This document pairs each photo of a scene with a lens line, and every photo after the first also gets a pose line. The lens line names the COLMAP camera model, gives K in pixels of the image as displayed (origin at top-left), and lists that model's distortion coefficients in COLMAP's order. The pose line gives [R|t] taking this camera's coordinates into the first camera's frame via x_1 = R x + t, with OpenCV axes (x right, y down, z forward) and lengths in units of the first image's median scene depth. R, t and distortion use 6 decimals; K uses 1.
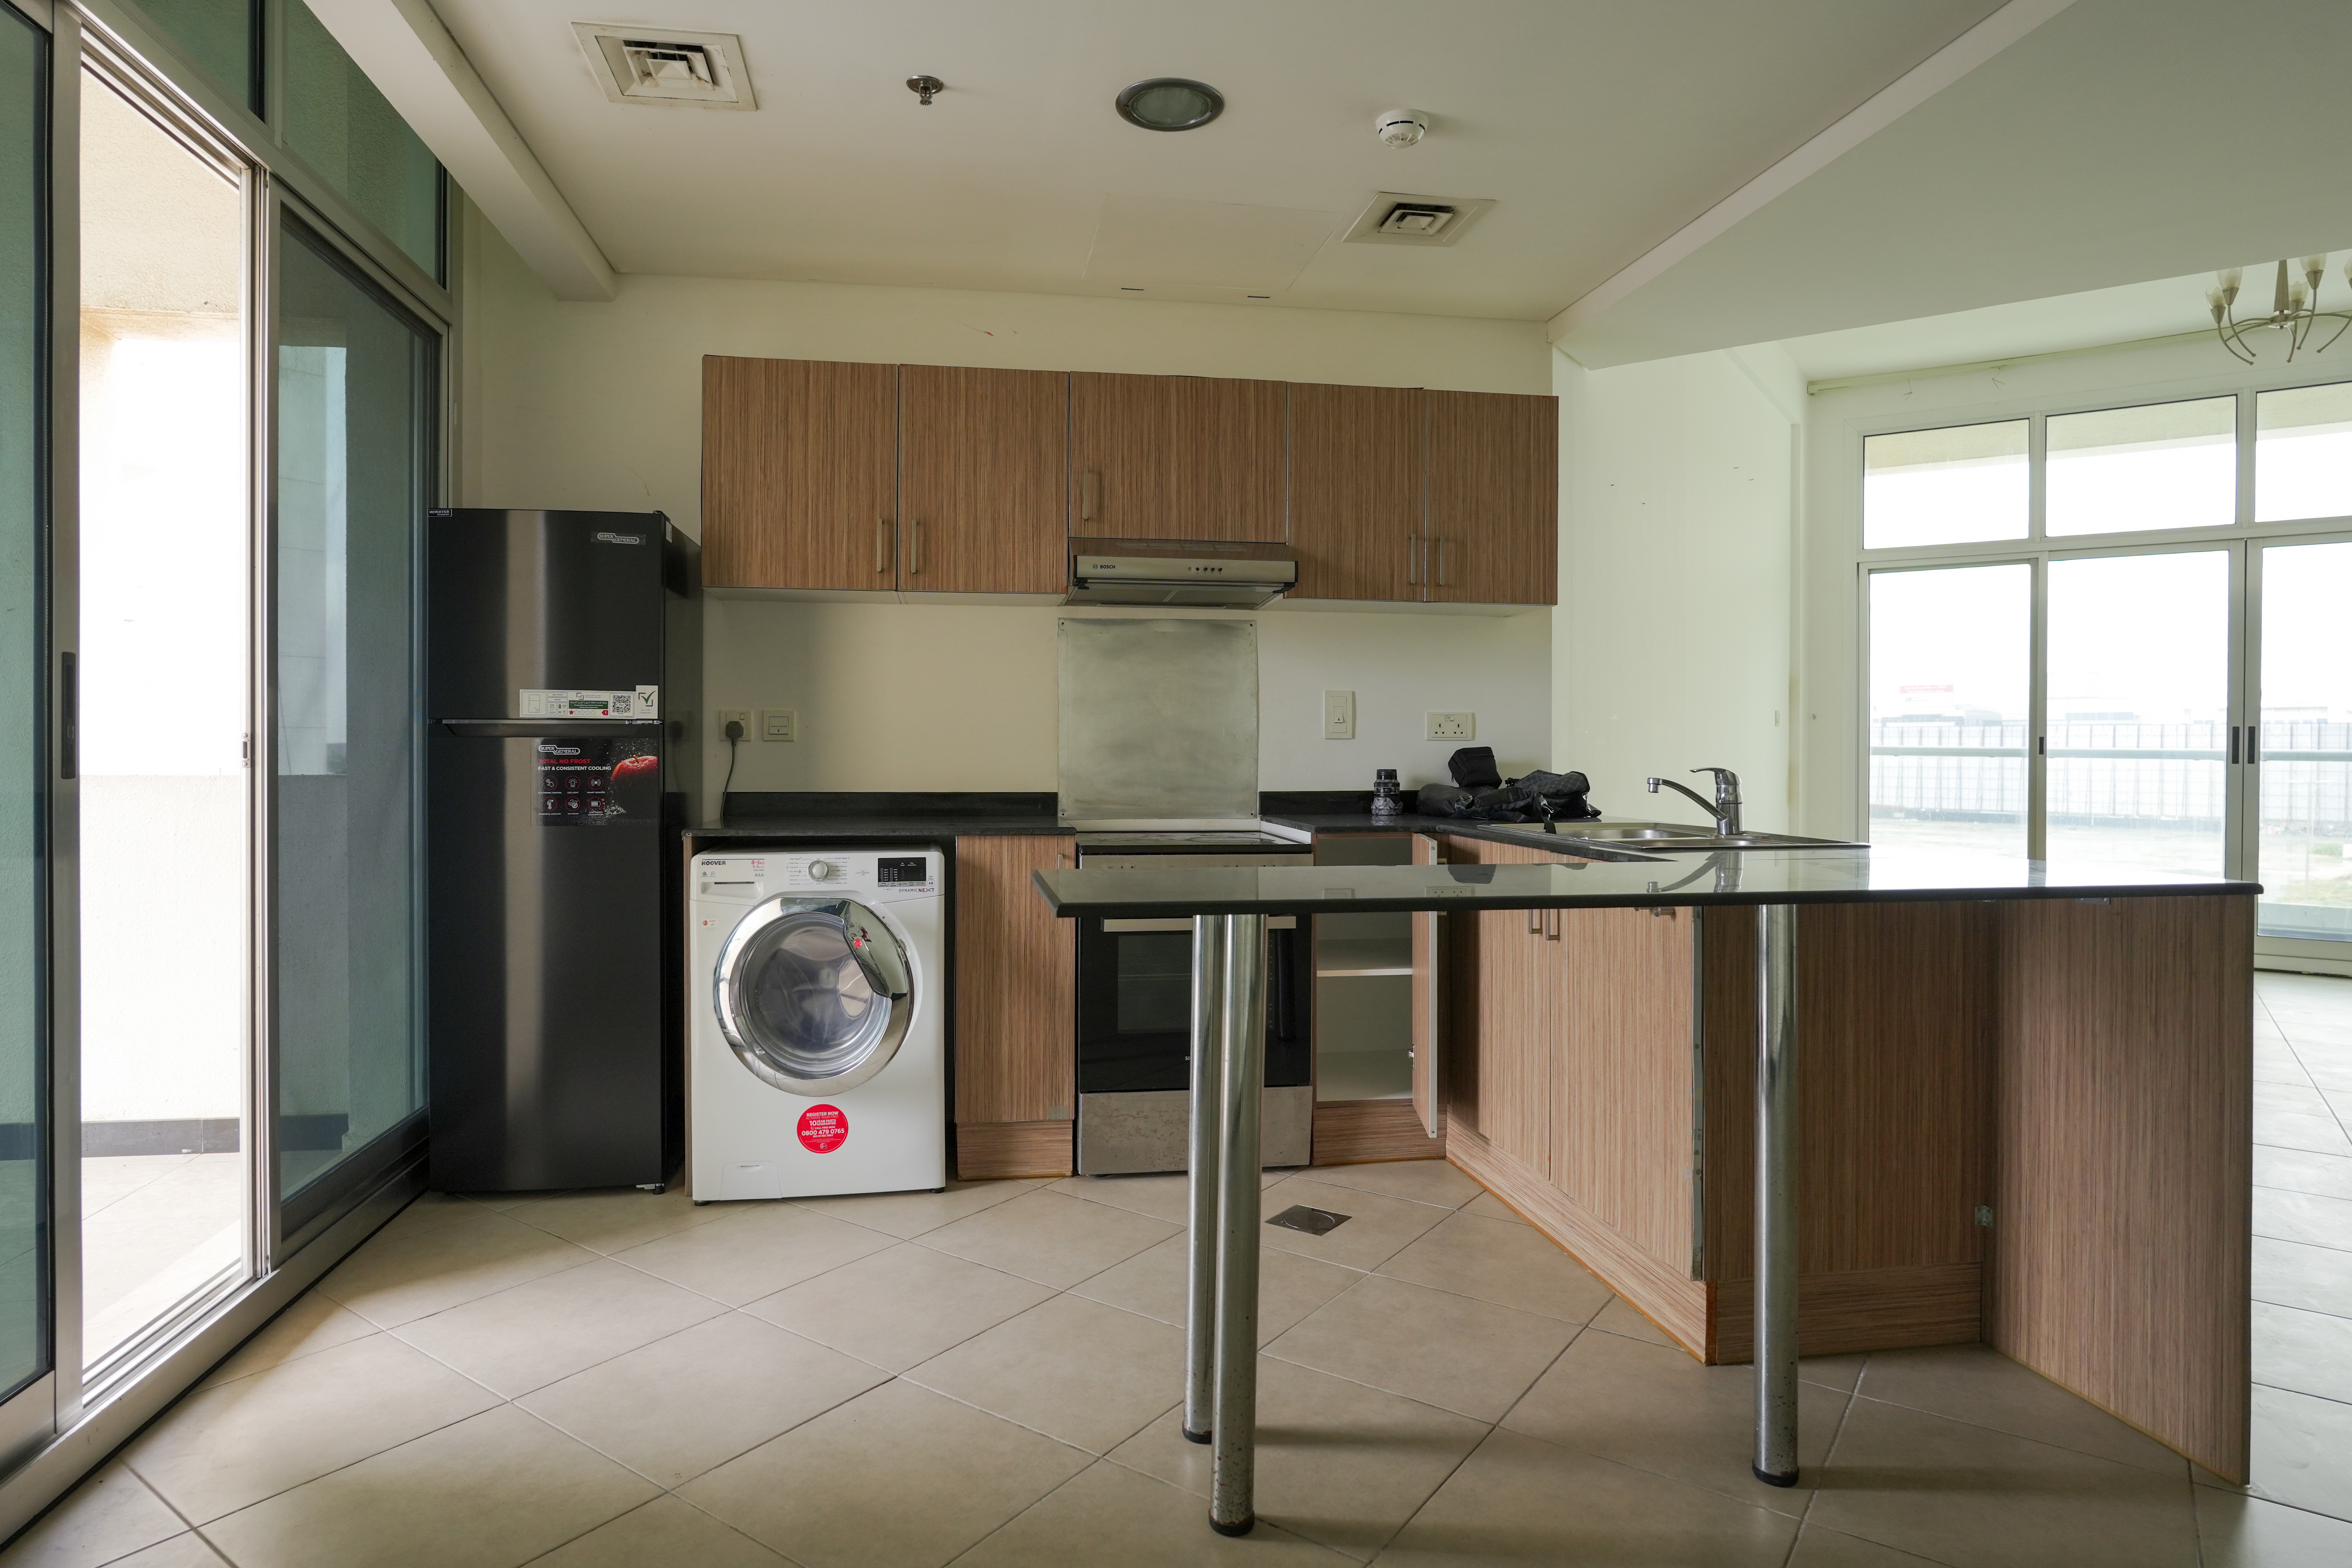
lens RADIAL K [[1351.9, 0, 1164.2], [0, 1351.9, 761.3], [0, 0, 1]] dist [-0.040630, 0.035698]
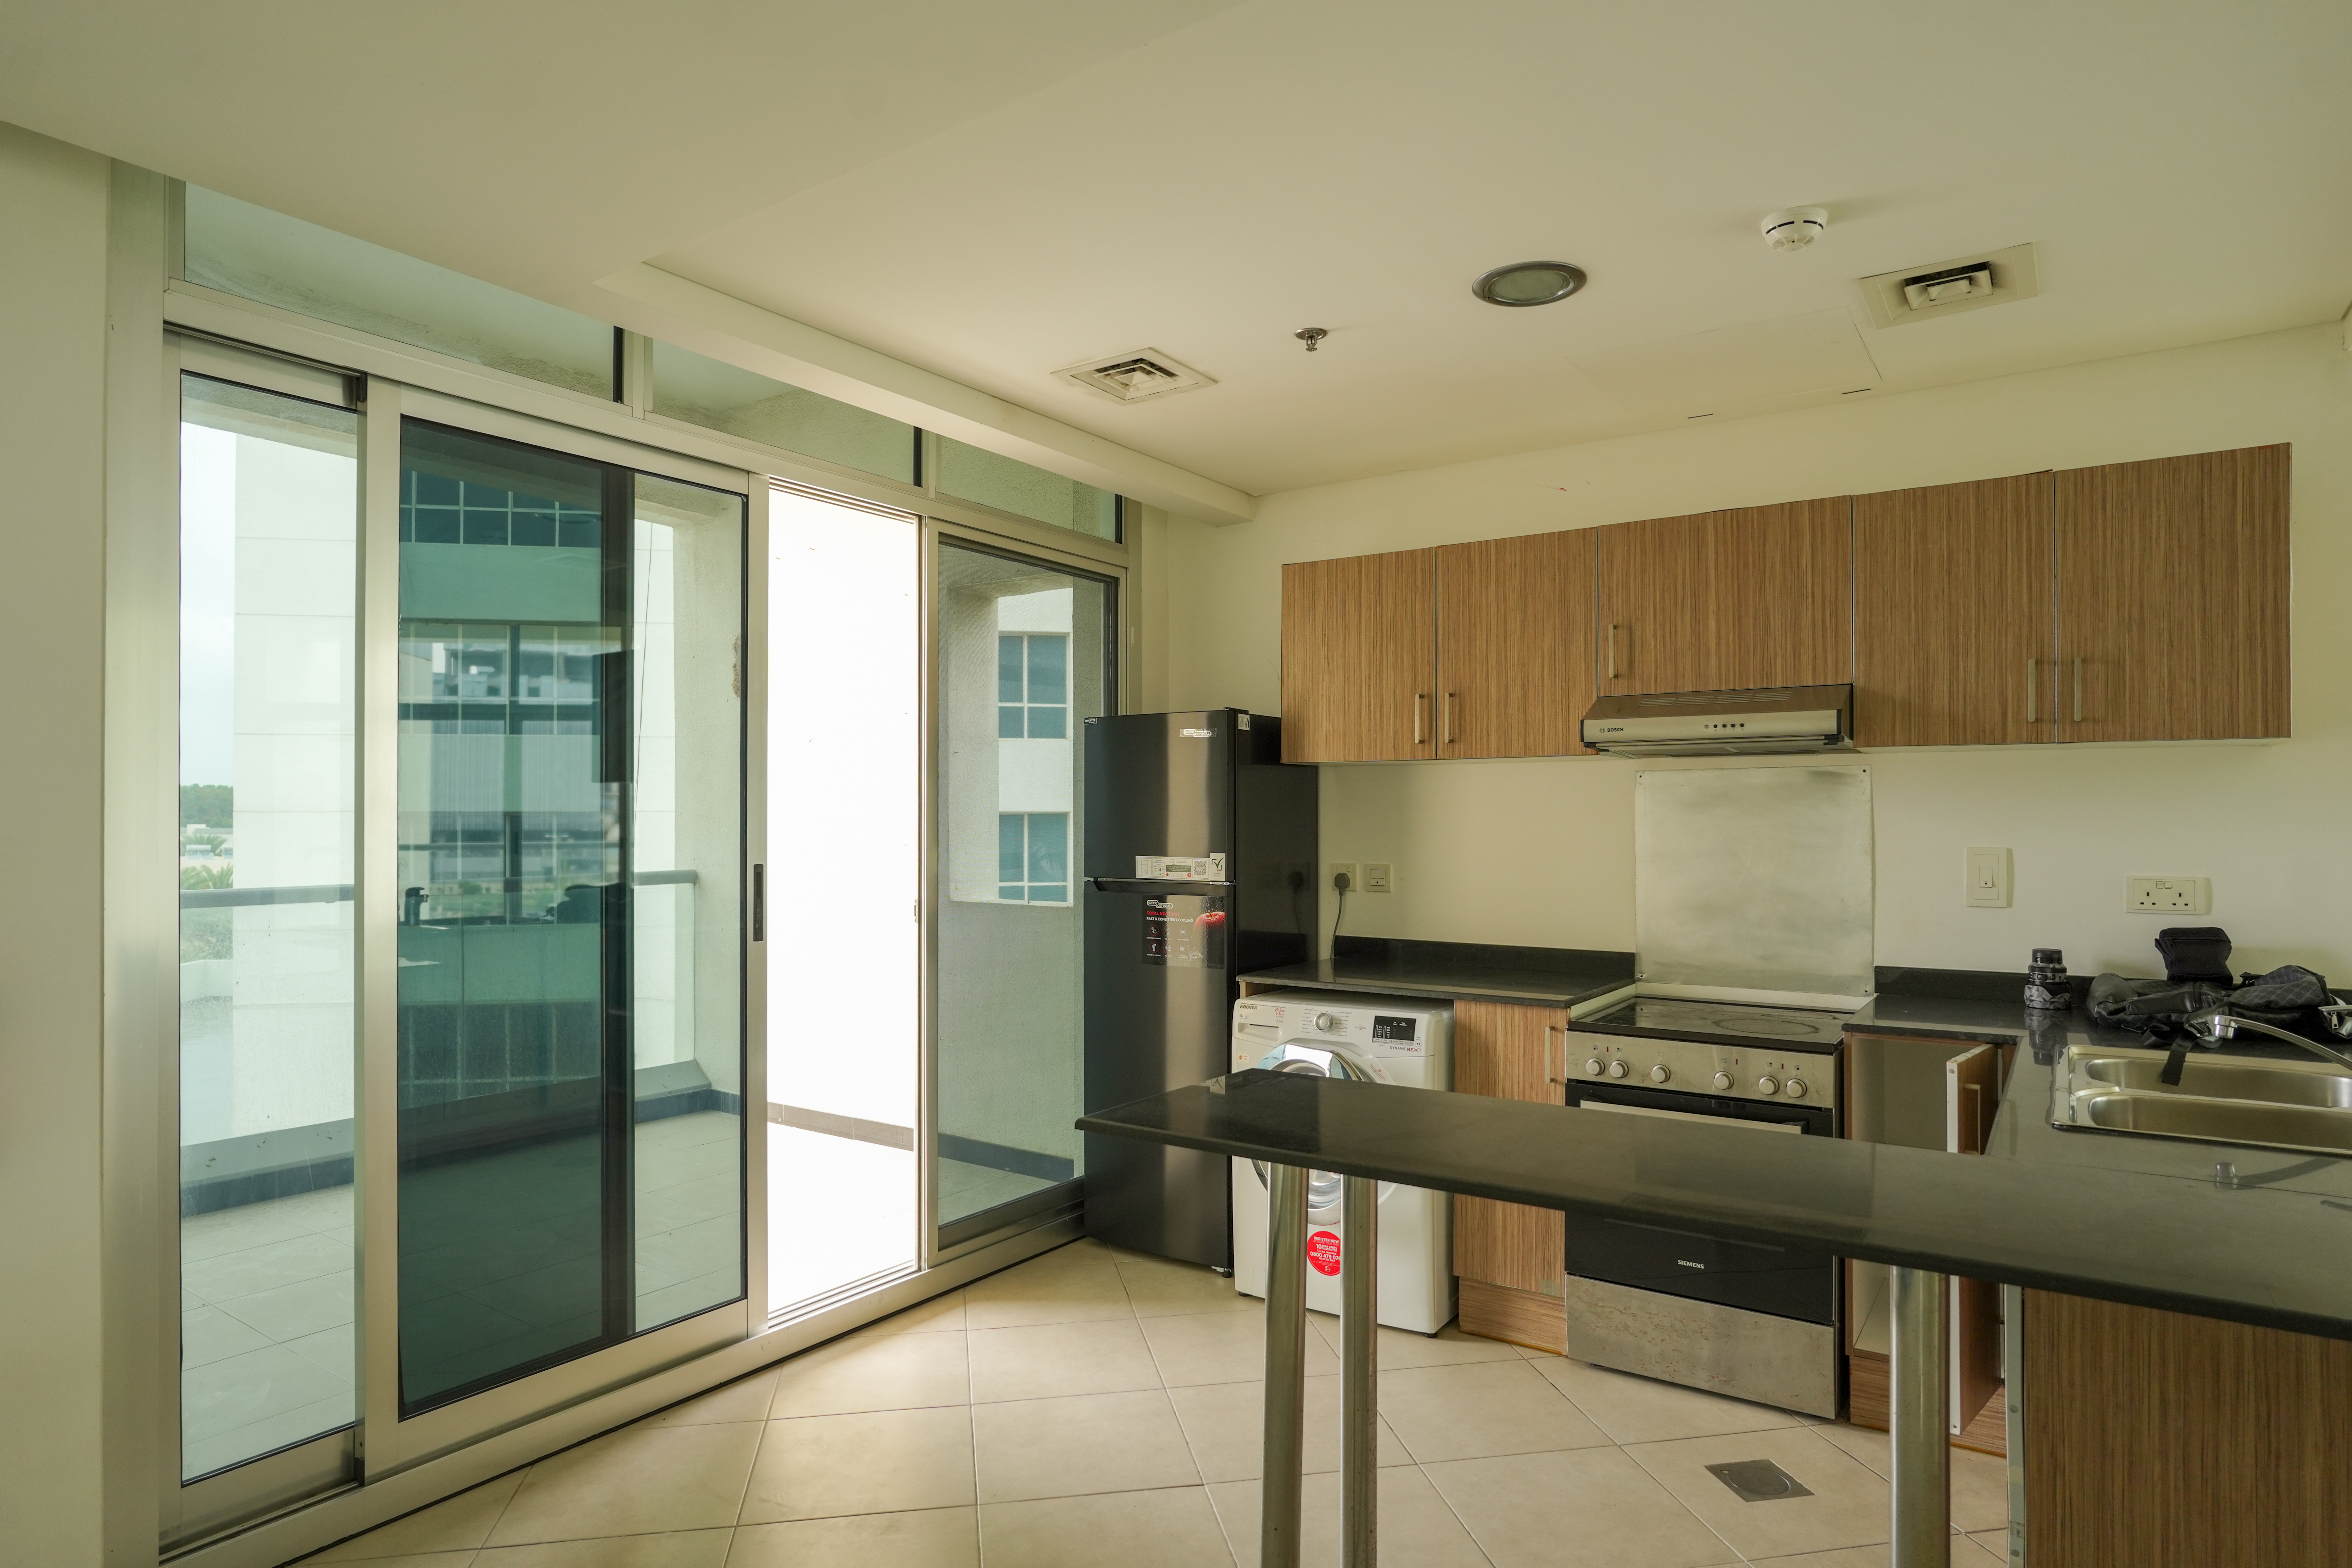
lens RADIAL K [[1344.1, 0, 1175.5], [0, 1344.1, 810.2], [0, 0, 1]] dist [-0.034969, 0.019813]
pose [[0.714564, -0.005413, -0.699550, 0.377250], [-0.003755, 0.999926, -0.011572, -0.070550], [0.699560, 0.010895, 0.714490, 0.097396]]
